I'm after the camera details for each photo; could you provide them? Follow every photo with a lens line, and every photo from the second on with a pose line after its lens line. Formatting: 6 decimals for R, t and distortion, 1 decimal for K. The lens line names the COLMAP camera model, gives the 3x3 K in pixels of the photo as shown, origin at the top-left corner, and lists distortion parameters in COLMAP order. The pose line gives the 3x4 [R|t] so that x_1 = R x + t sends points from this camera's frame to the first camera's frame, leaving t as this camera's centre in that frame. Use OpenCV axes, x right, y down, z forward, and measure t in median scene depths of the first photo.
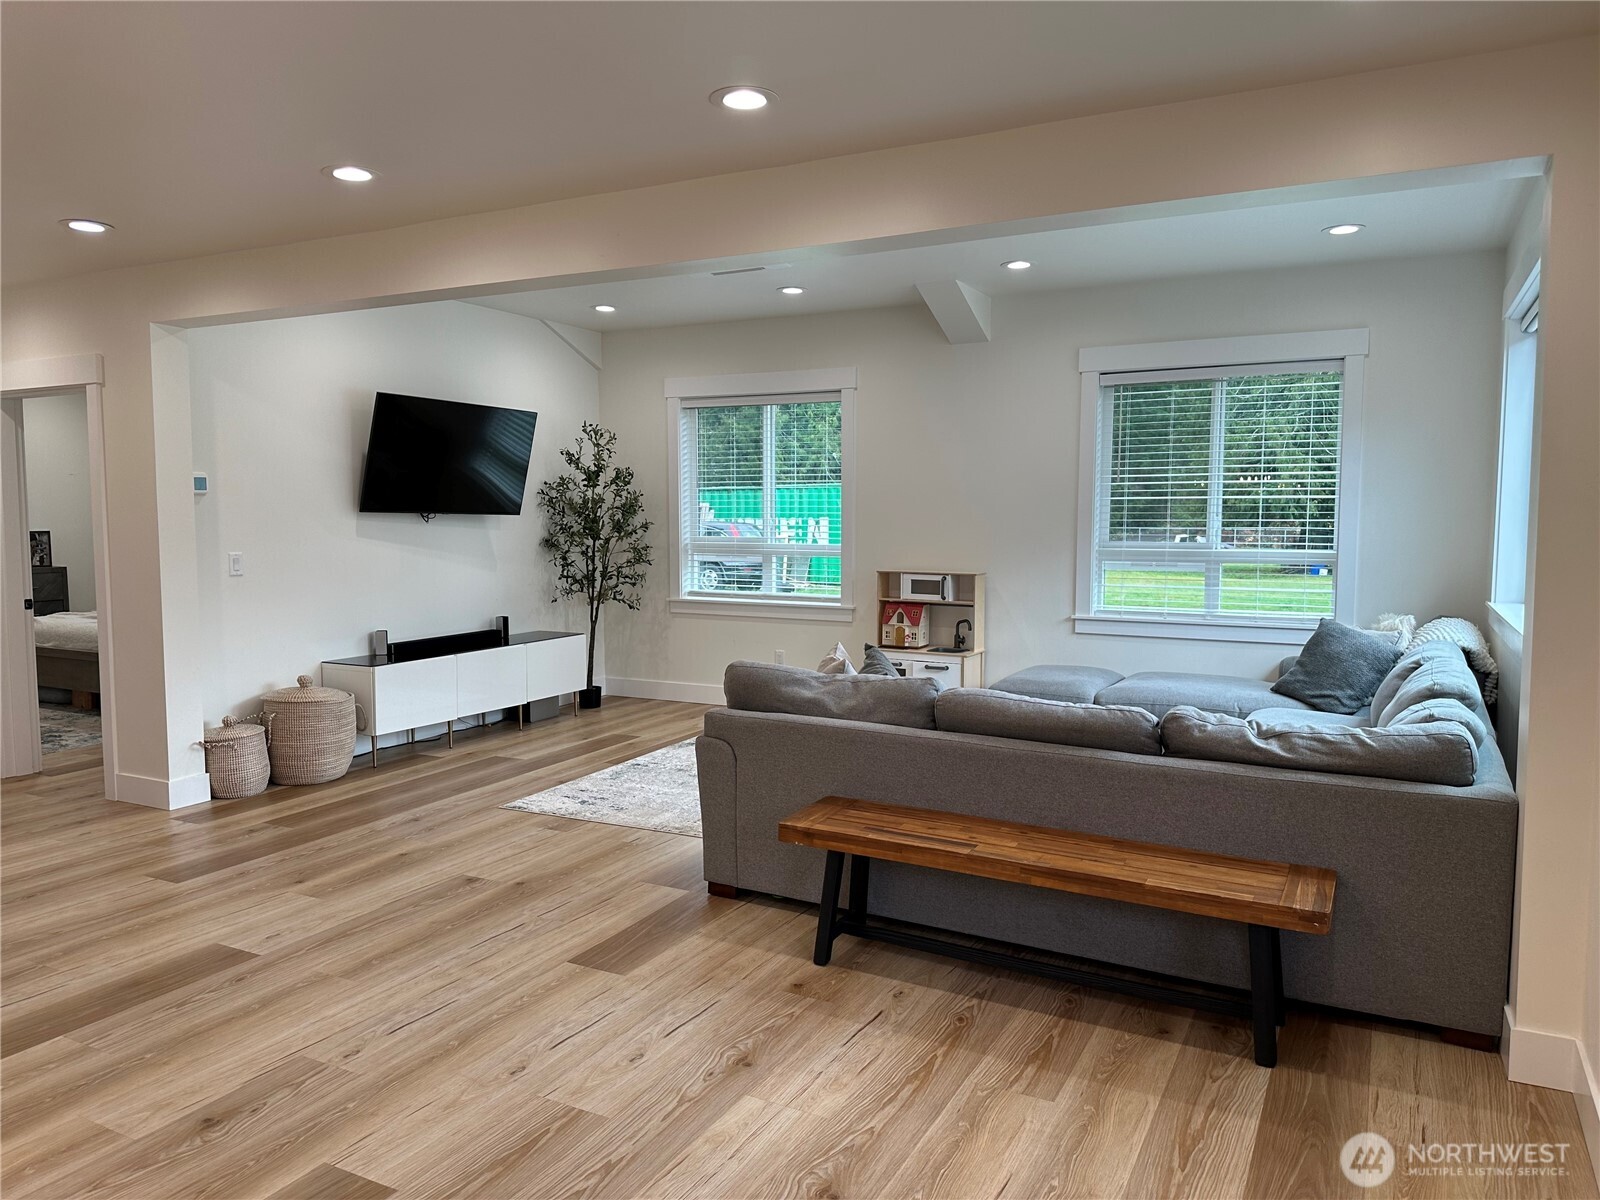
lens RADIAL K [[1121.6, 0, 791.1], [0, 1121.6, 584.6], [0, 0, 1]] dist [0.042734, -0.044524]
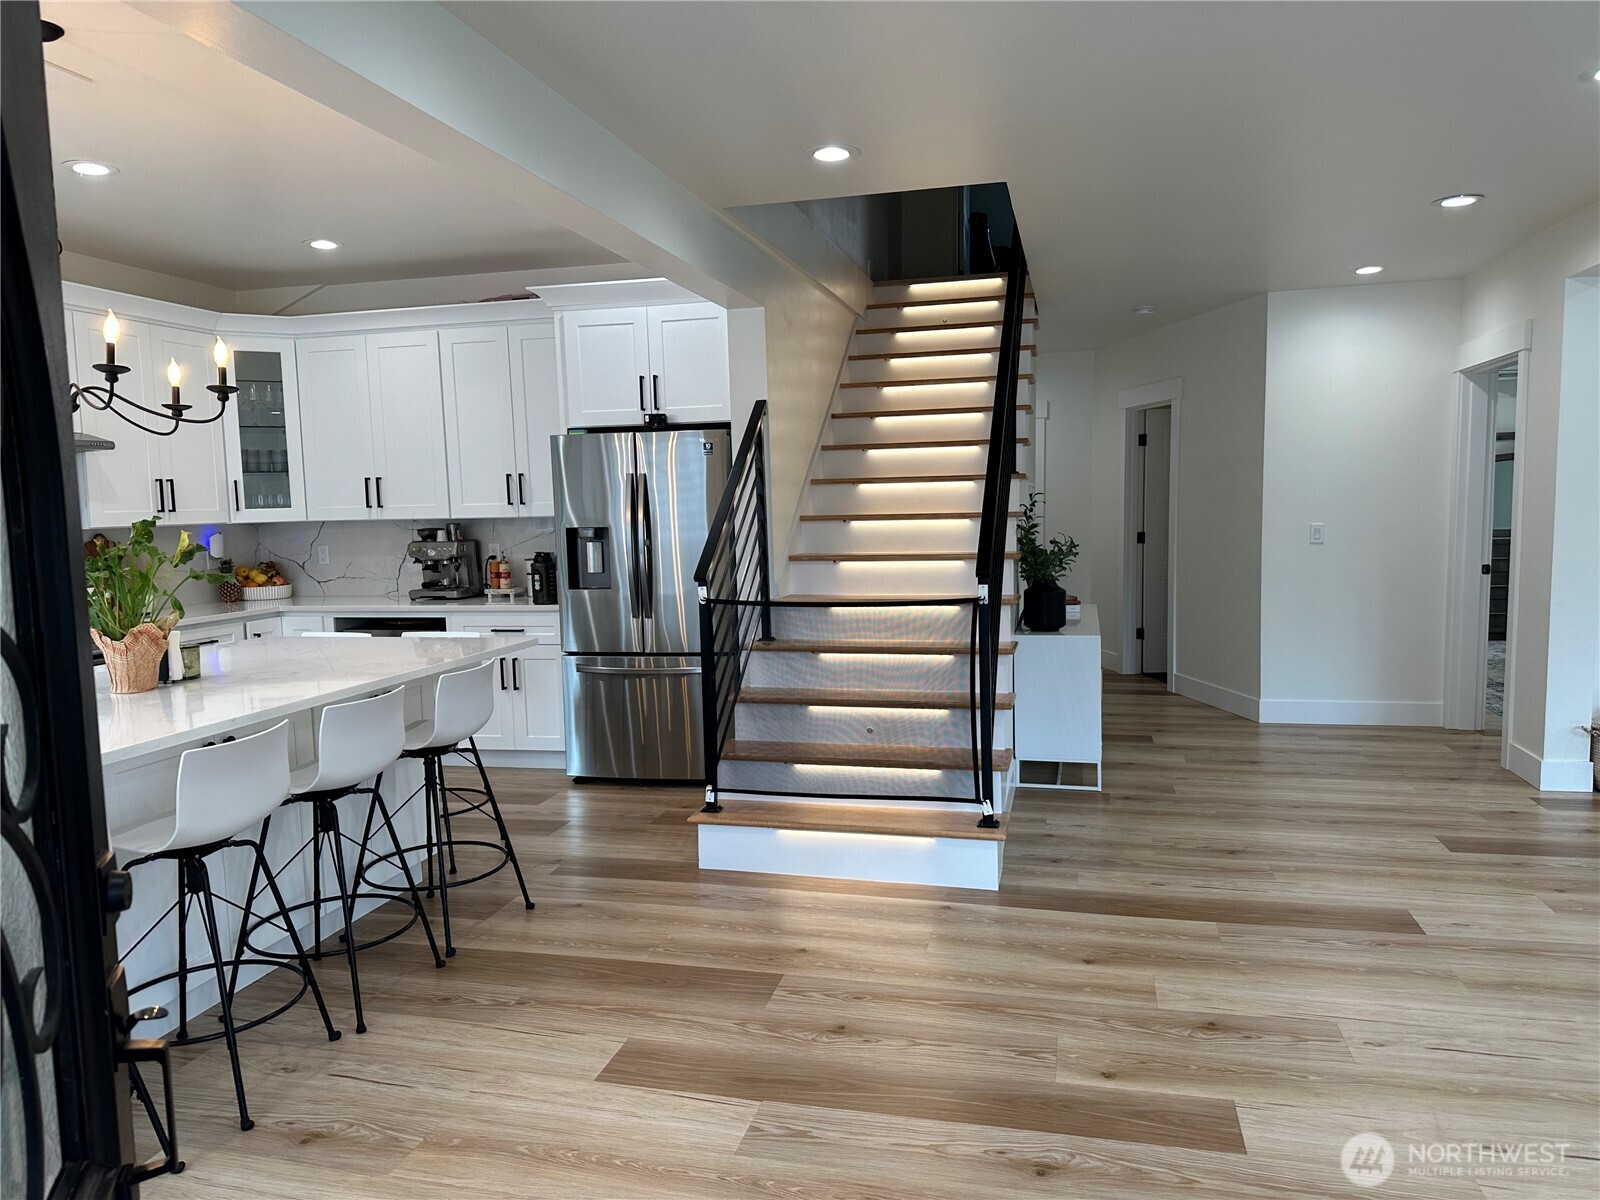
lens RADIAL K [[1121.6, 0, 803.6], [0, 1121.6, 590.2], [0, 0, 1]] dist [0.042734, -0.044524]
pose [[0.242600, 0.070562, -0.967557, 0.291193], [-0.037914, 0.997279, 0.063223, -0.009048], [0.969385, 0.021346, 0.244615, 0.209449]]
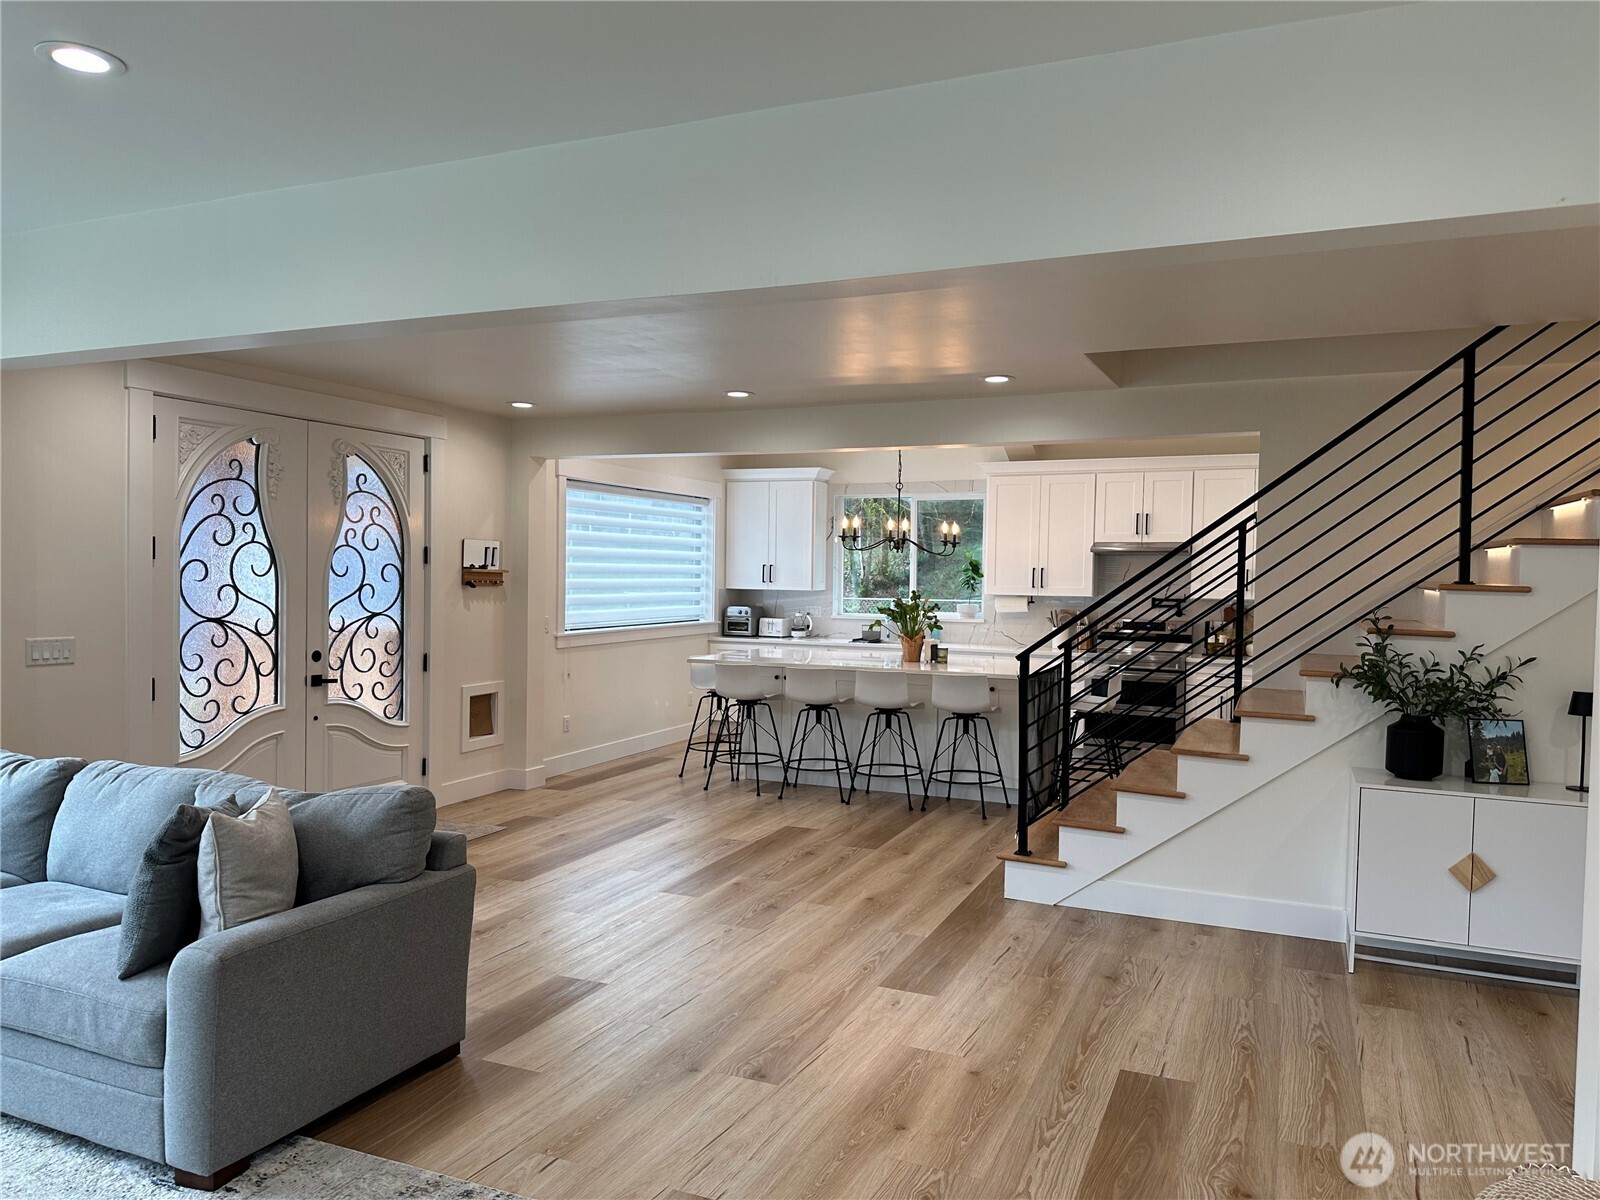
lens RADIAL K [[1121.6, 0, 808.4], [0, 1121.6, 596.6], [0, 0, 1]] dist [0.042734, -0.044524]
pose [[-0.996514, -0.013838, -0.082273, -0.266307], [-0.020989, 0.996014, 0.086696, -0.147317], [0.080745, 0.088120, -0.992832, 1.875701]]
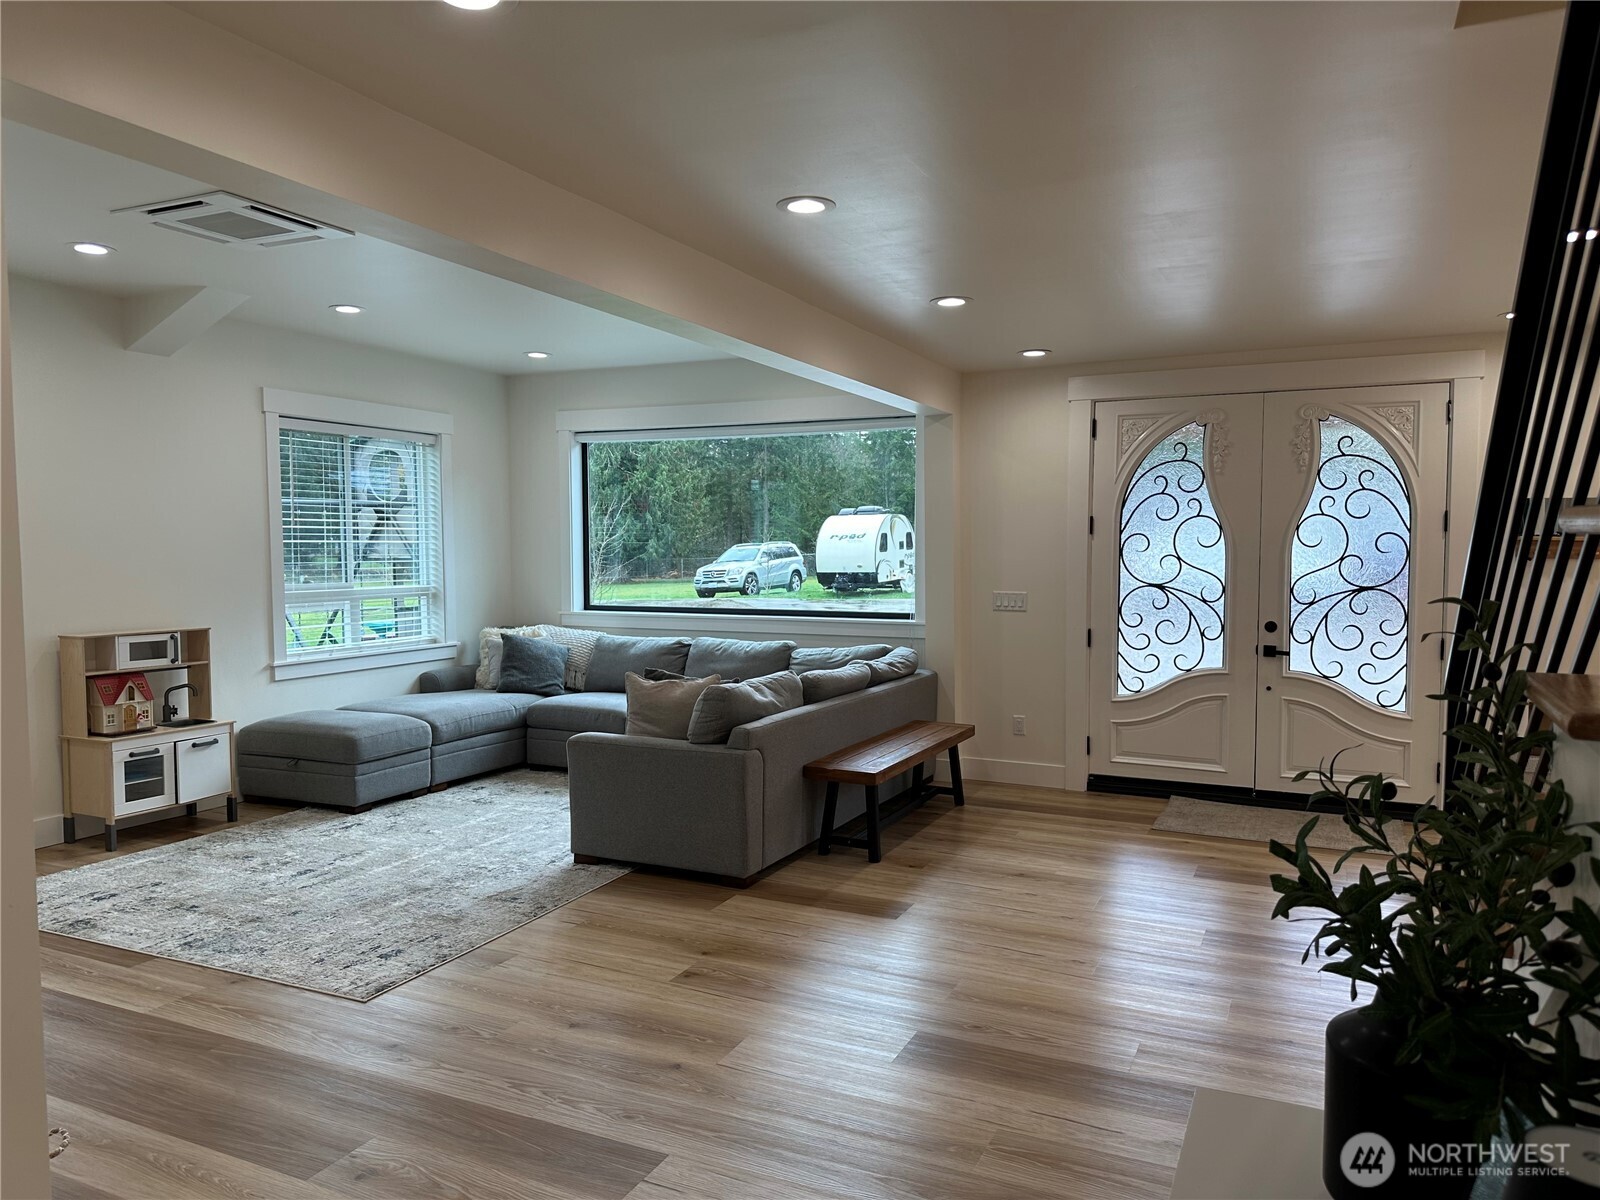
lens RADIAL K [[1121.6, 0, 801.5], [0, 1121.6, 601.8], [0, 0, 1]] dist [0.042734, -0.044524]
pose [[-0.051917, -0.051385, 0.997328, -1.242682], [0.067549, 0.996207, 0.054844, -0.079789], [-0.996364, 0.070216, -0.048250, 1.000663]]
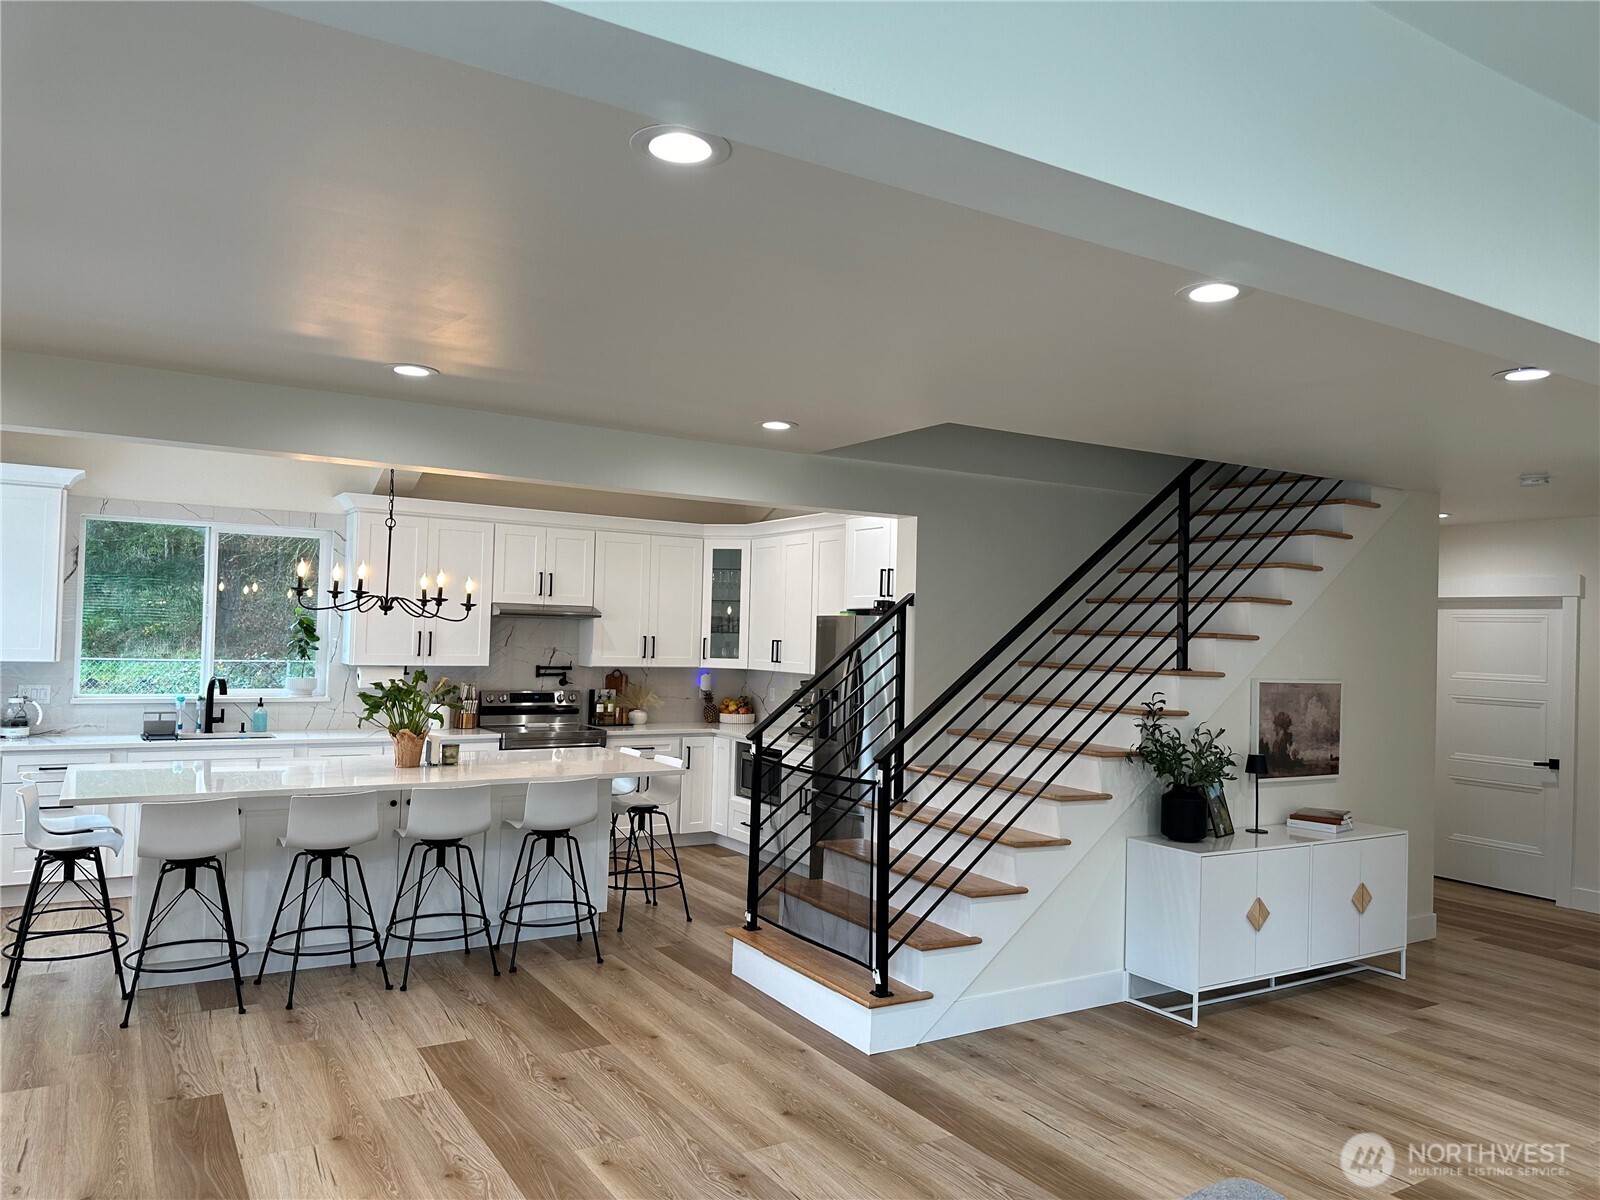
lens RADIAL K [[1121.6, 0, 798.3], [0, 1121.6, 598.9], [0, 0, 1]] dist [0.042734, -0.044524]
pose [[-0.498571, -0.043843, -0.865740, 0.388346], [-0.085326, 0.996352, -0.001319, -0.120113], [0.862639, 0.073212, -0.500493, 1.077686]]
